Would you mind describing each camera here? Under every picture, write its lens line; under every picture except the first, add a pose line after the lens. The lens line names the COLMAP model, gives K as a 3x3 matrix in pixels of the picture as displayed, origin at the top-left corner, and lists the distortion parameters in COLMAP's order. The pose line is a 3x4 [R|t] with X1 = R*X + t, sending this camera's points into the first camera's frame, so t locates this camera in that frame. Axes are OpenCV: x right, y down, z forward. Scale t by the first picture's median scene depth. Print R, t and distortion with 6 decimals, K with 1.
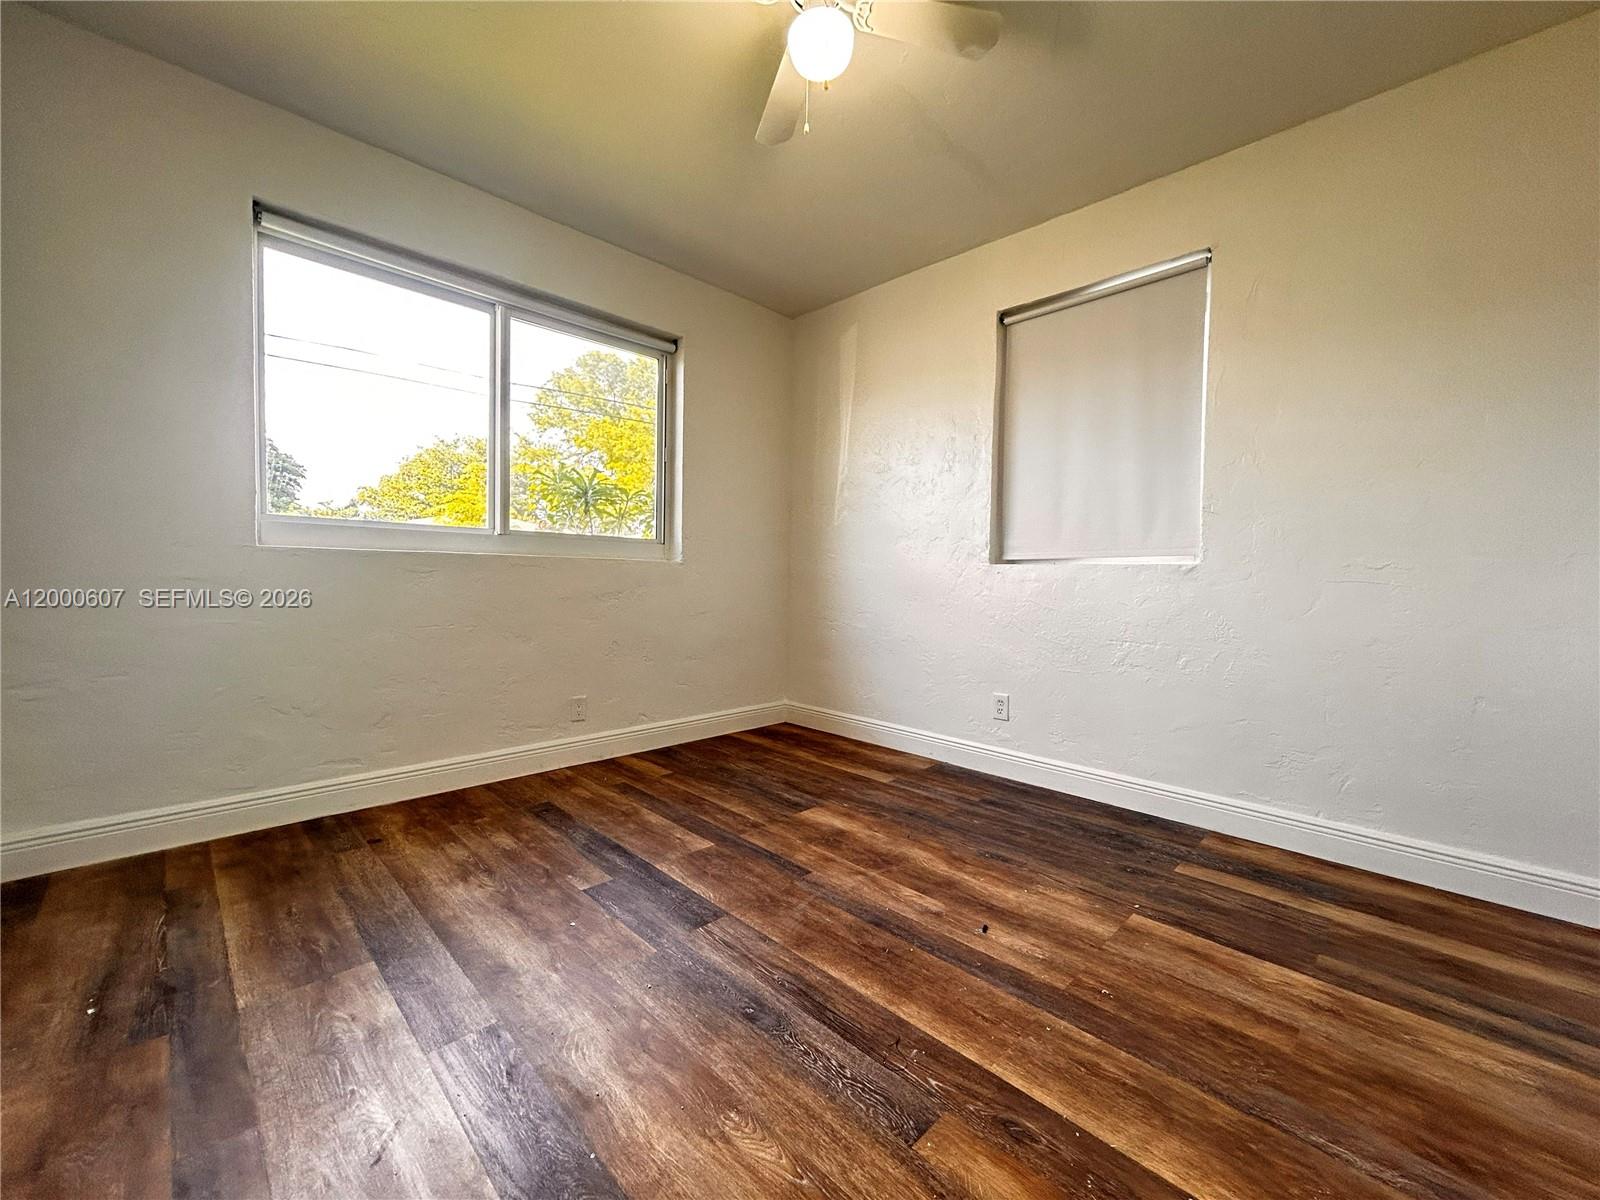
lens RADIAL K [[643.0, 0, 799.3], [0, 643.0, 598.4], [0, 0, 1]] dist [-0.001866, 0.000497]
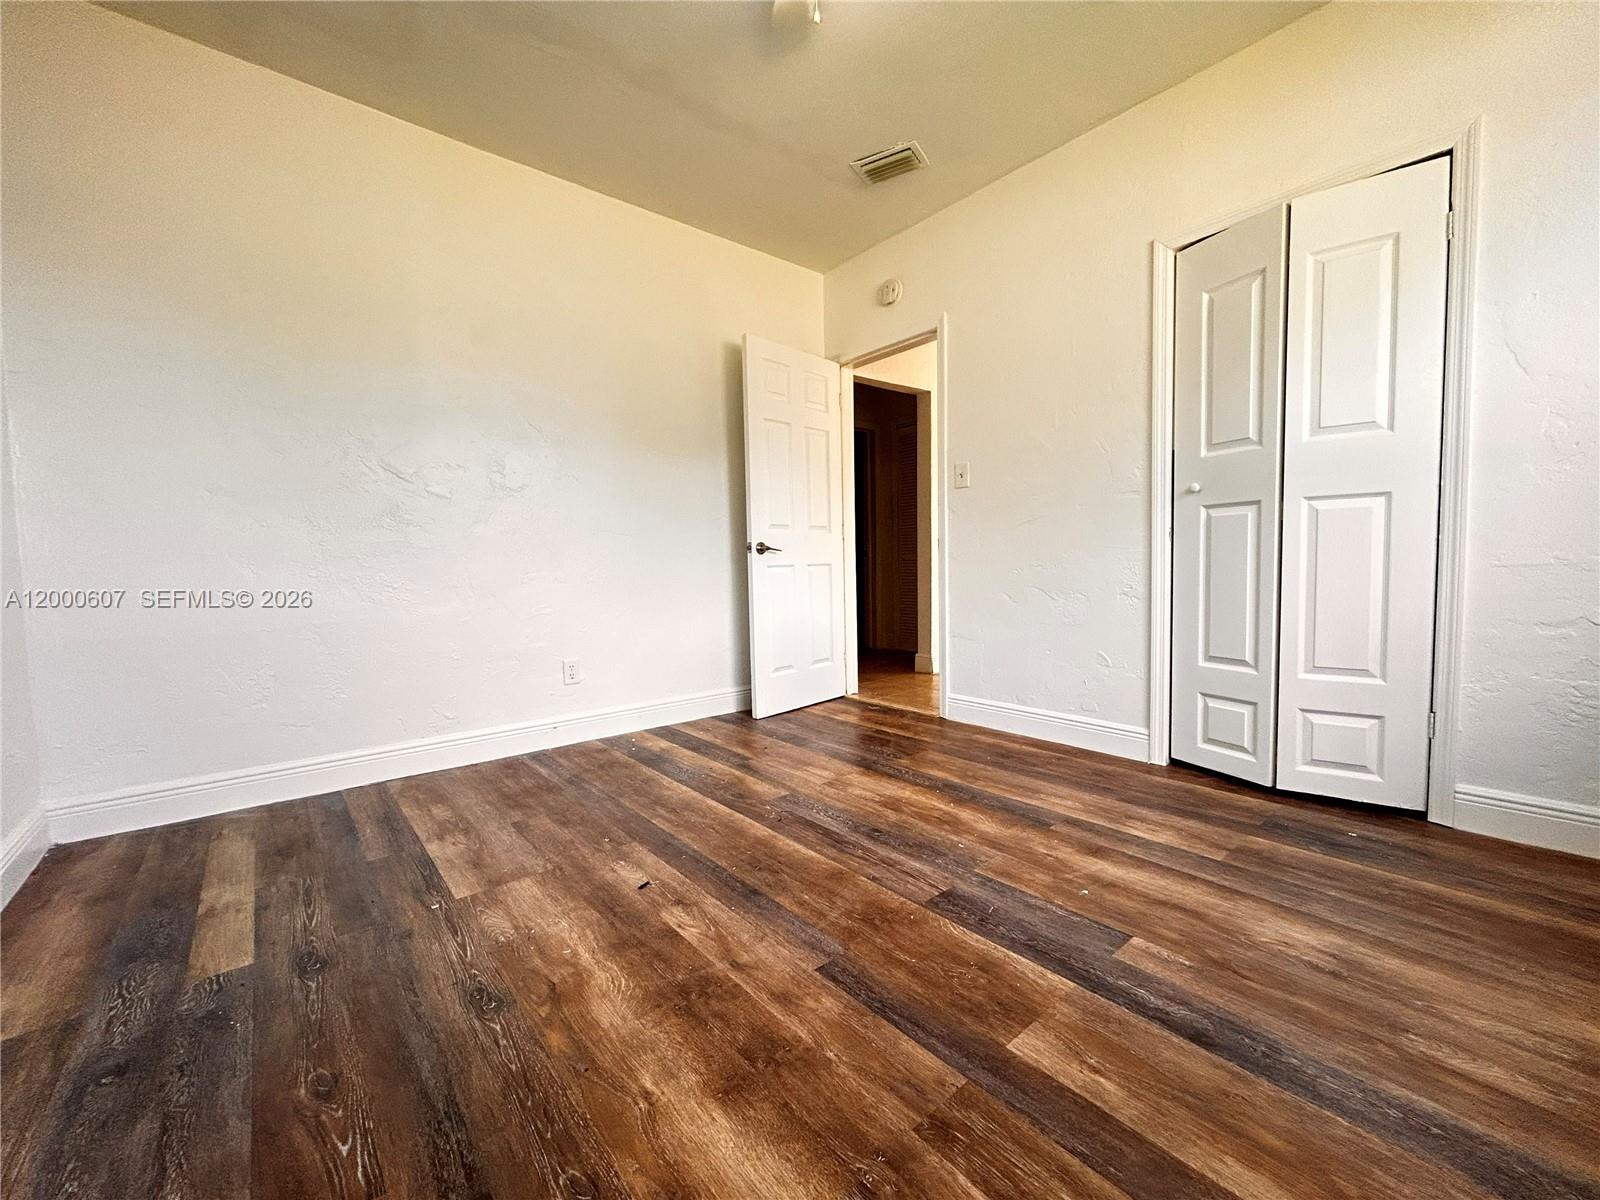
lens RADIAL K [[643.0, 0, 801.2], [0, 643.0, 597.0], [0, 0, 1]] dist [-0.001866, 0.000497]
pose [[-0.996485, -0.005287, 0.083601, -0.020645], [0.002785, 0.995363, 0.096145, -0.002986], [-0.083721, 0.096040, -0.991850, 1.844247]]
